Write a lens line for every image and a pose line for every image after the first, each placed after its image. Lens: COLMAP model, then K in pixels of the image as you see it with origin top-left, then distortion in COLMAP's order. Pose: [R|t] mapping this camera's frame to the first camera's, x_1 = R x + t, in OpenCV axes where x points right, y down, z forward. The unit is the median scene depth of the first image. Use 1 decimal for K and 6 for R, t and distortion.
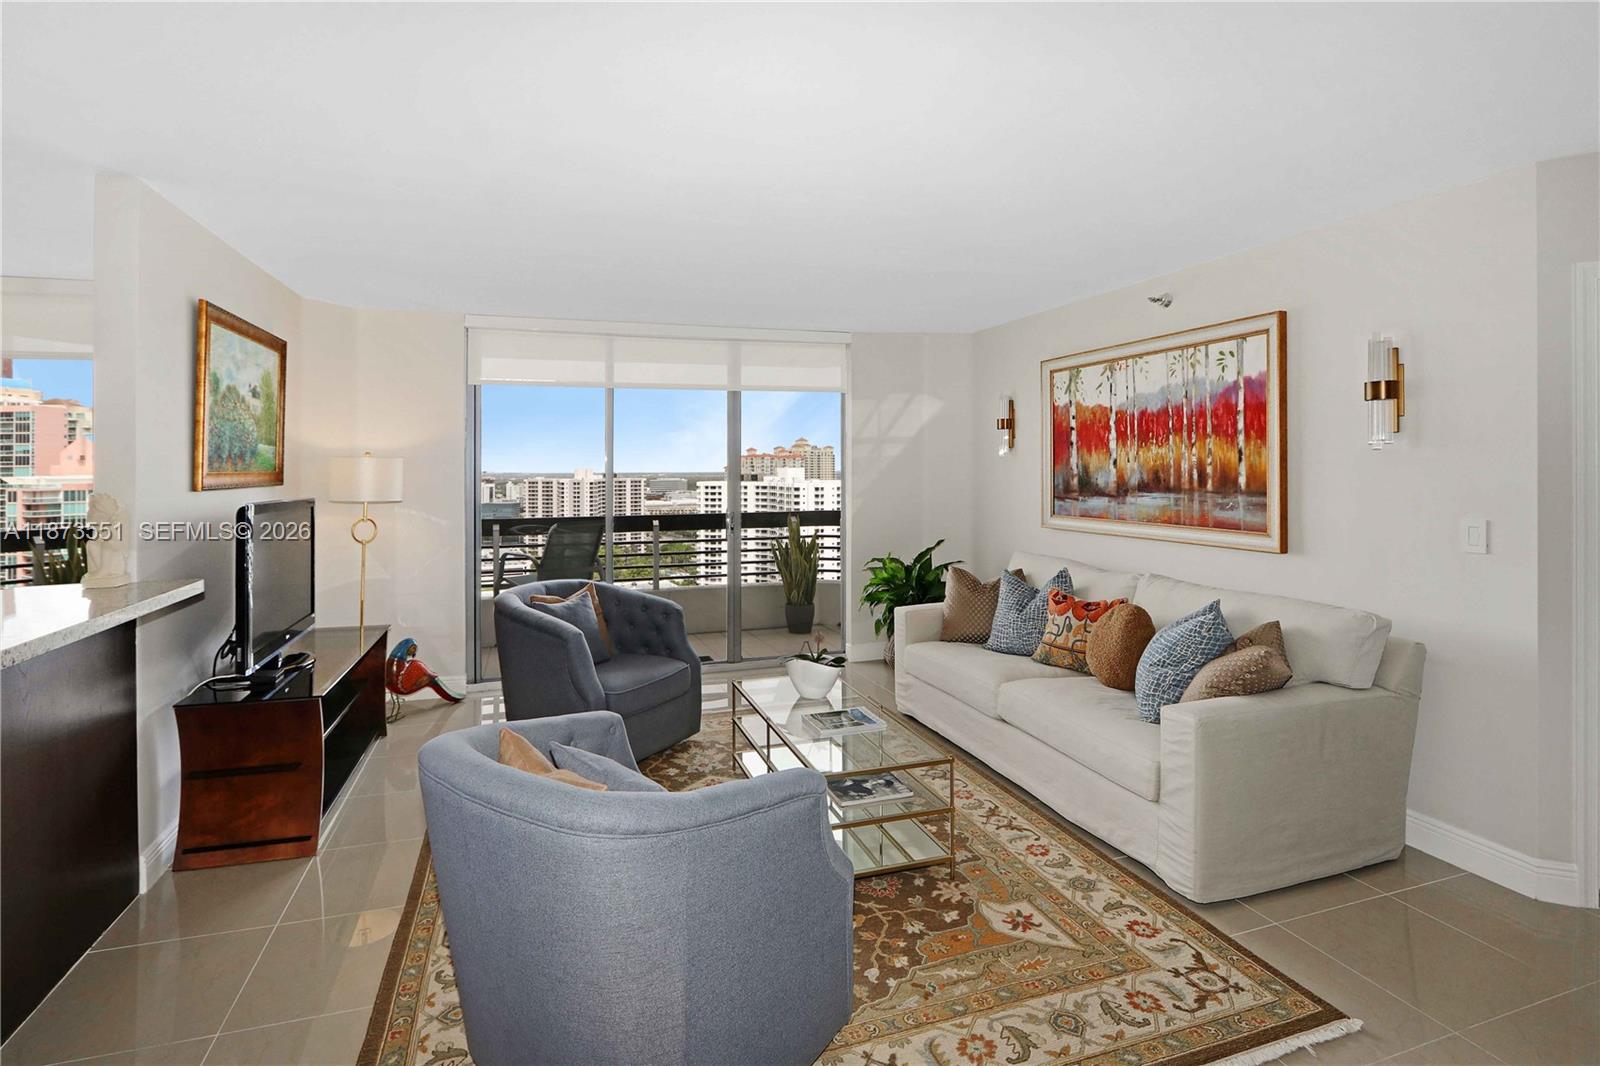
lens RADIAL K [[759.4, 0, 800.1], [0, 759.4, 476.0], [0, 0, 1]] dist [-0.021365, 0.001069]
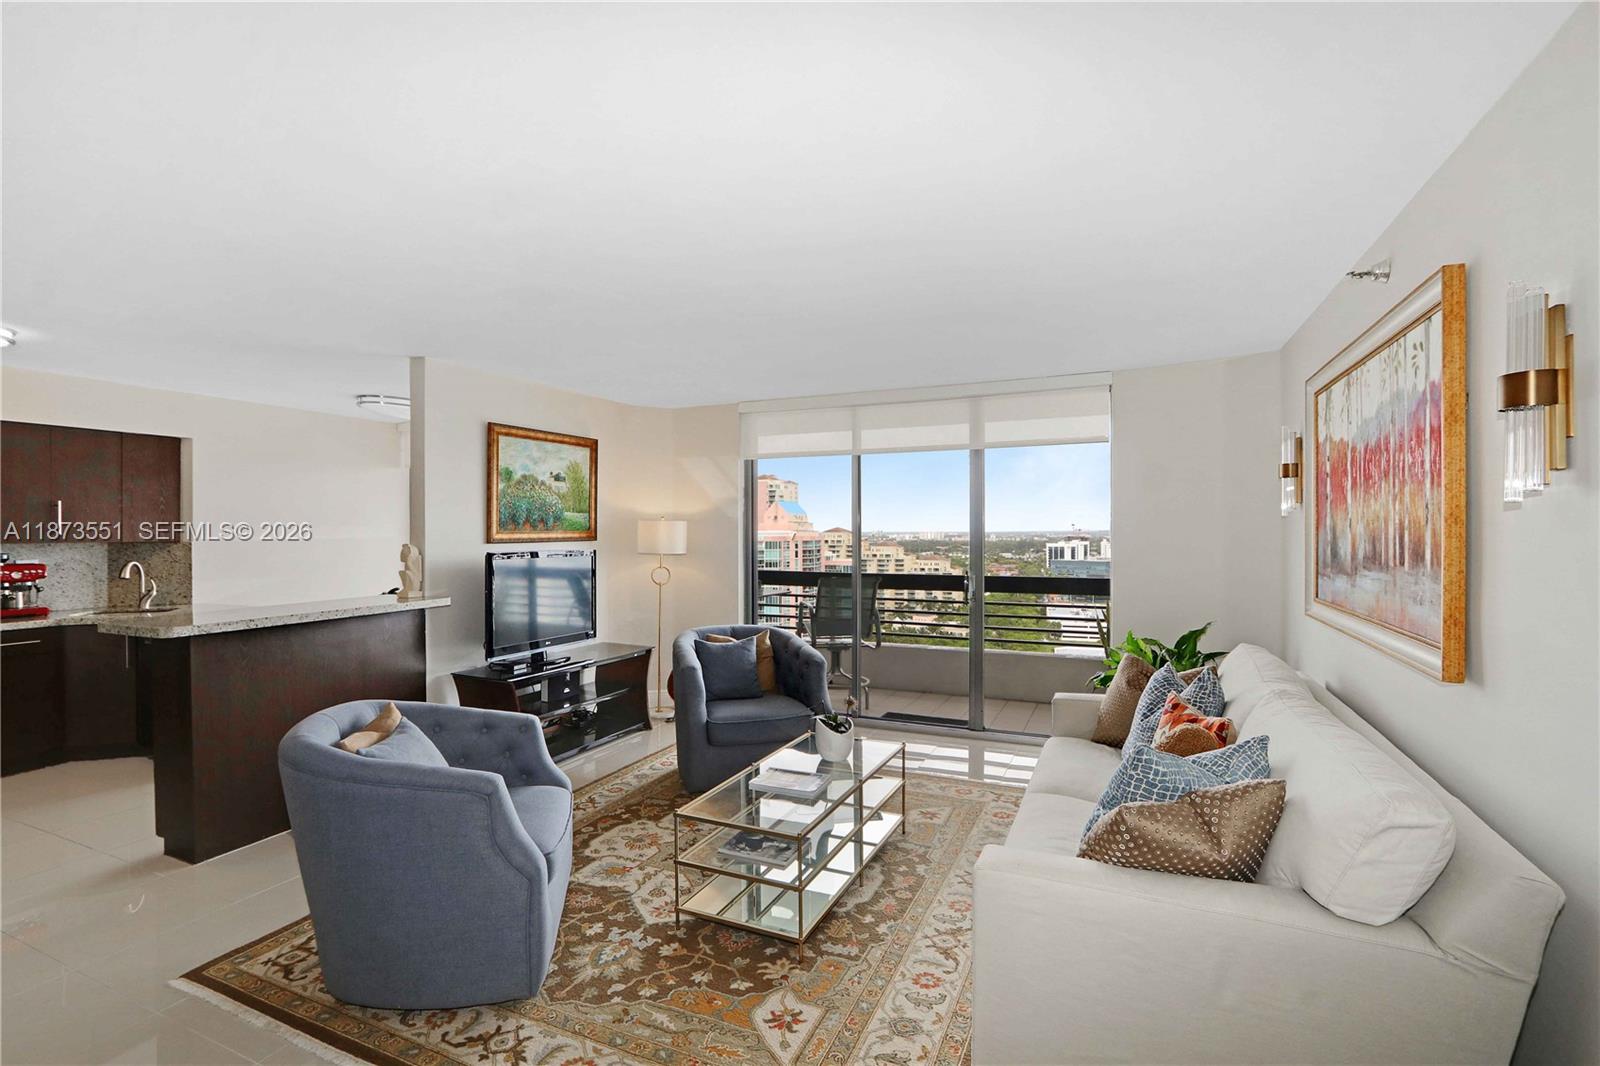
lens RADIAL K [[759.4, 0, 804.7], [0, 759.4, 536.0], [0, 0, 1]] dist [-0.021365, 0.001069]
pose [[0.733512, 0.010269, -0.679599, 0.597664], [-0.008049, 0.999947, 0.006422, -0.008503], [0.679629, 0.000760, 0.733556, 0.212028]]
